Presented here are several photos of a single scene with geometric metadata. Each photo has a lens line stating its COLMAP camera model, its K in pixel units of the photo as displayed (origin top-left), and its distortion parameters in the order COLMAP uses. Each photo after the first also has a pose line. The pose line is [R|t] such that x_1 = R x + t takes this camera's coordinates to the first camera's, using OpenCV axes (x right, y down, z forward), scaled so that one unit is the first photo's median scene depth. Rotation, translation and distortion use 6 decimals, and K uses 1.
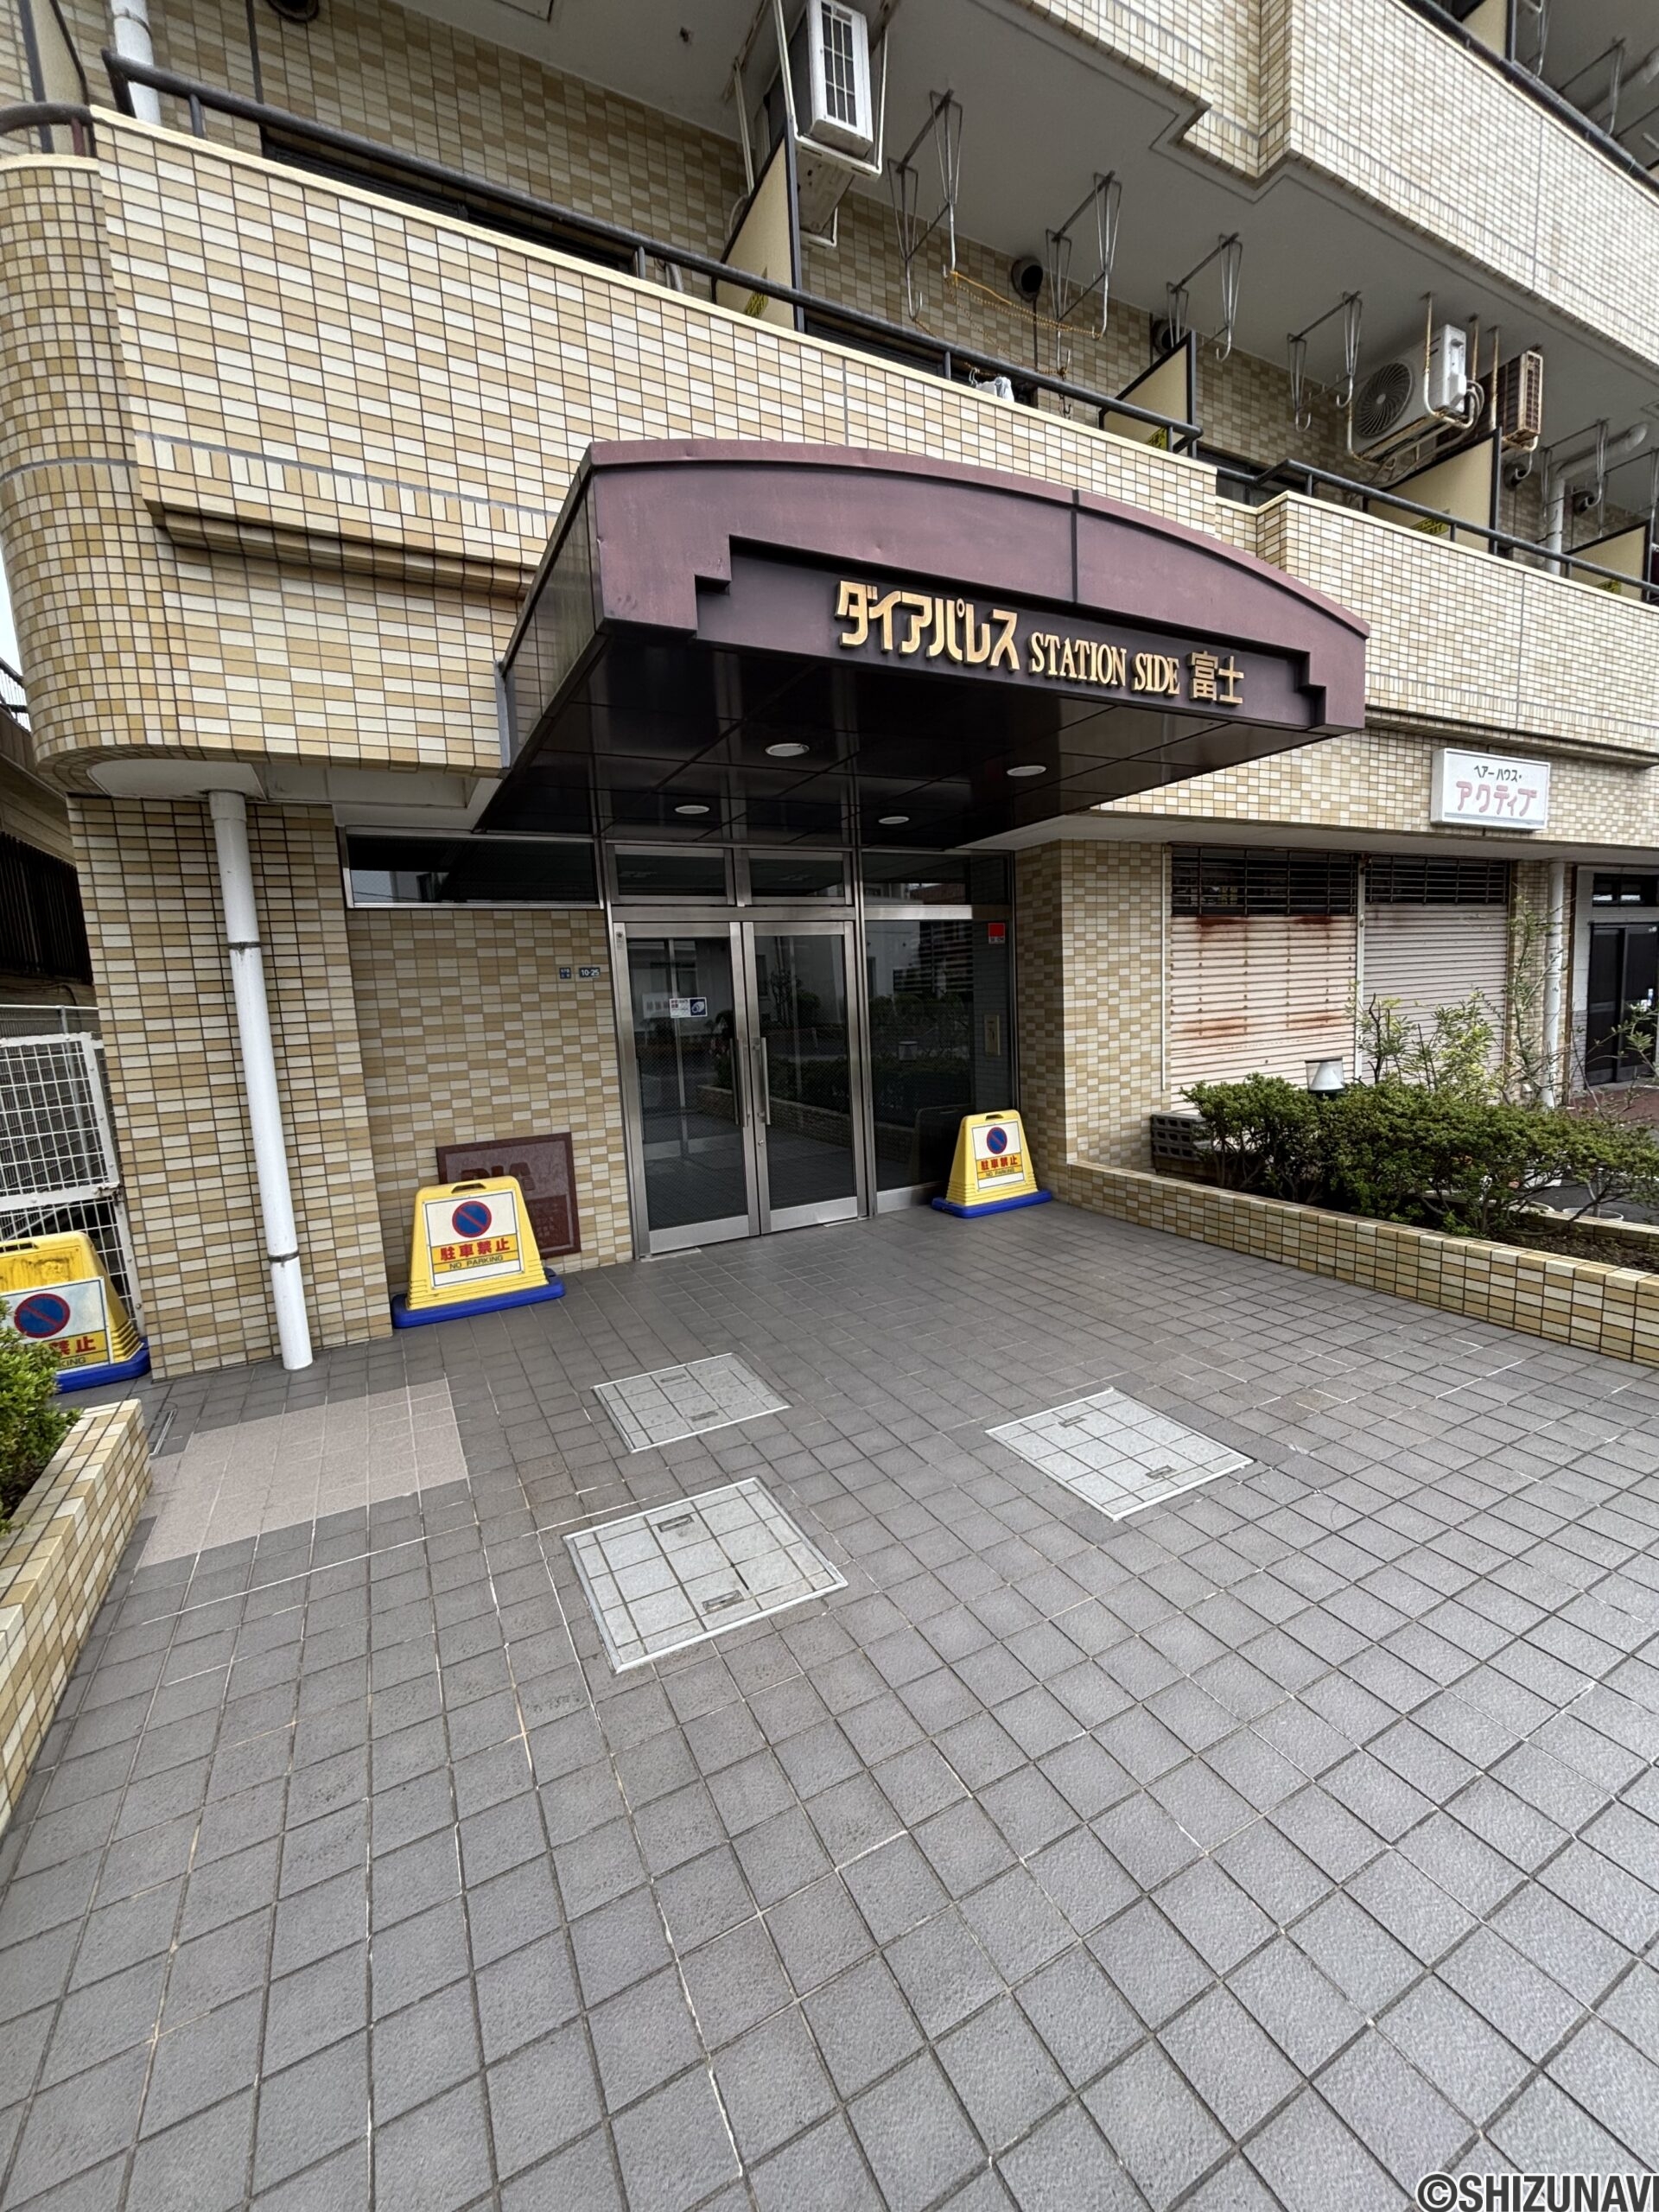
lens RADIAL K [[896.4, 0, 832.4], [0, 896.4, 1096.5], [0, 0, 1]] dist [-0.002112, -0.000236]
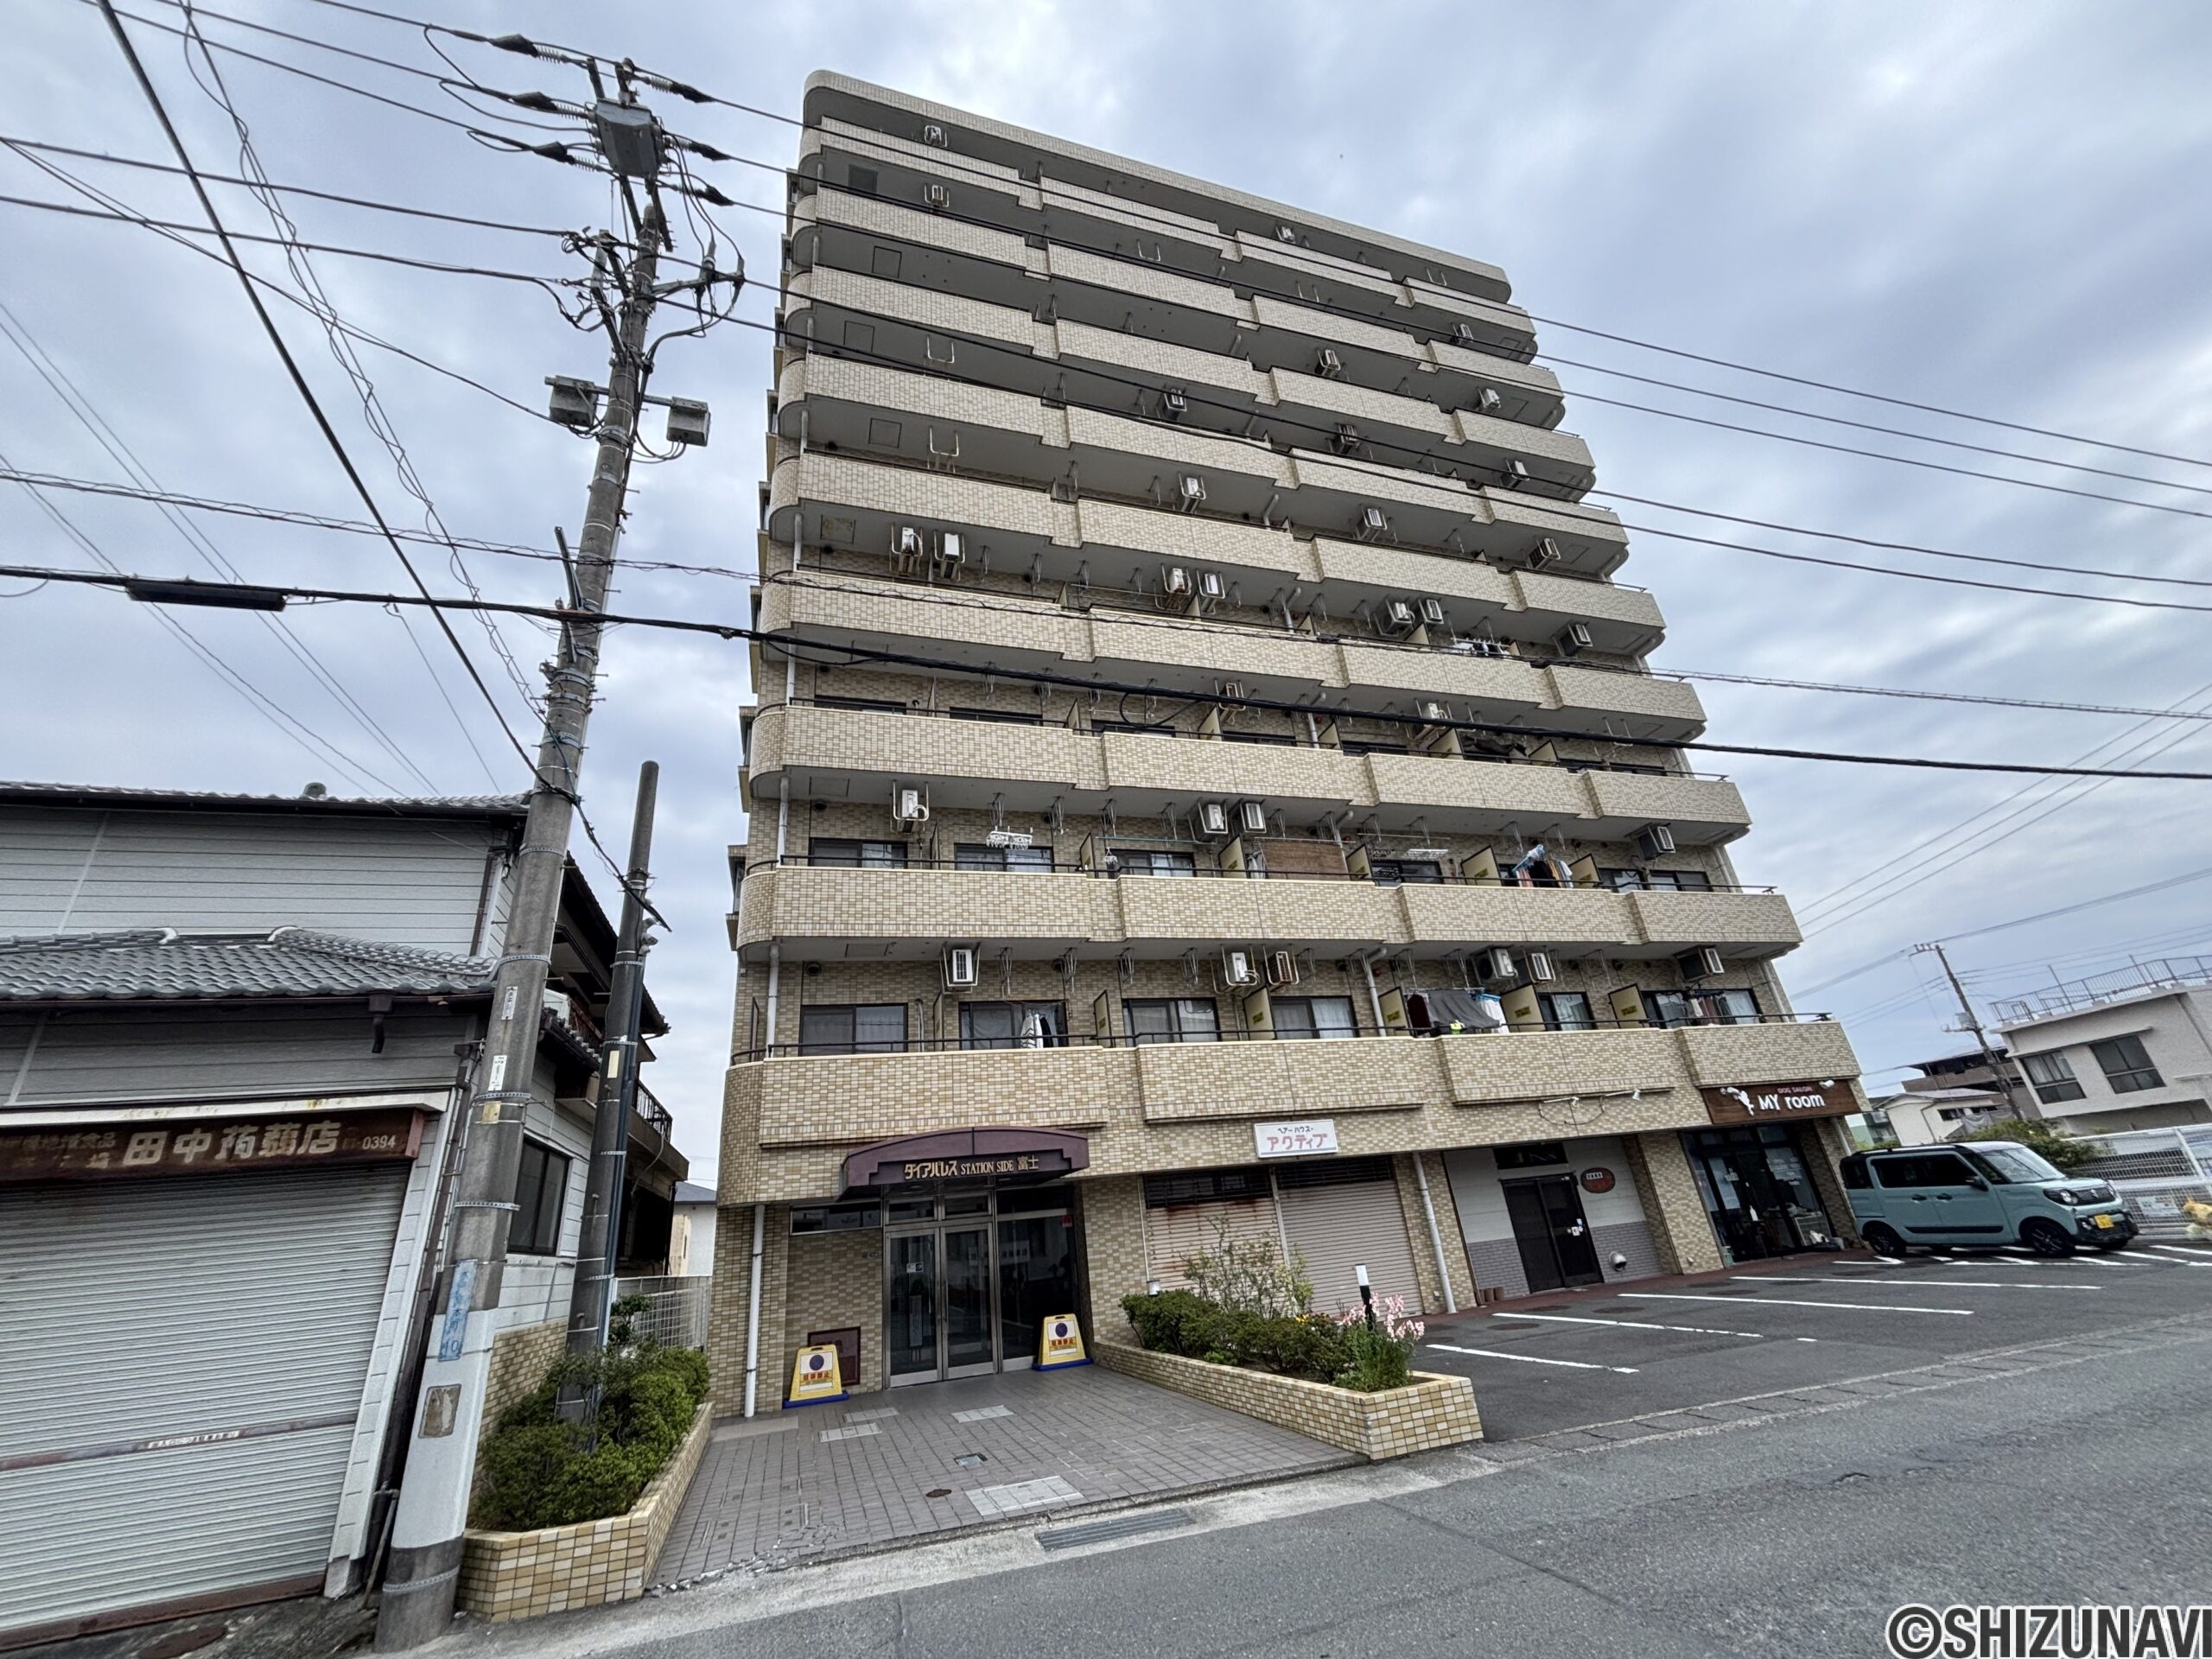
lens RADIAL K [[896.4, 0, 1104.0], [0, 896.4, 826.9], [0, 0, 1]] dist [-0.002112, -0.000236]
pose [[0.983270, -0.112056, -0.143606, 0.969616], [0.024449, 0.862442, -0.505565, 0.130285], [0.180504, 0.493596, 0.850753, -1.838259]]
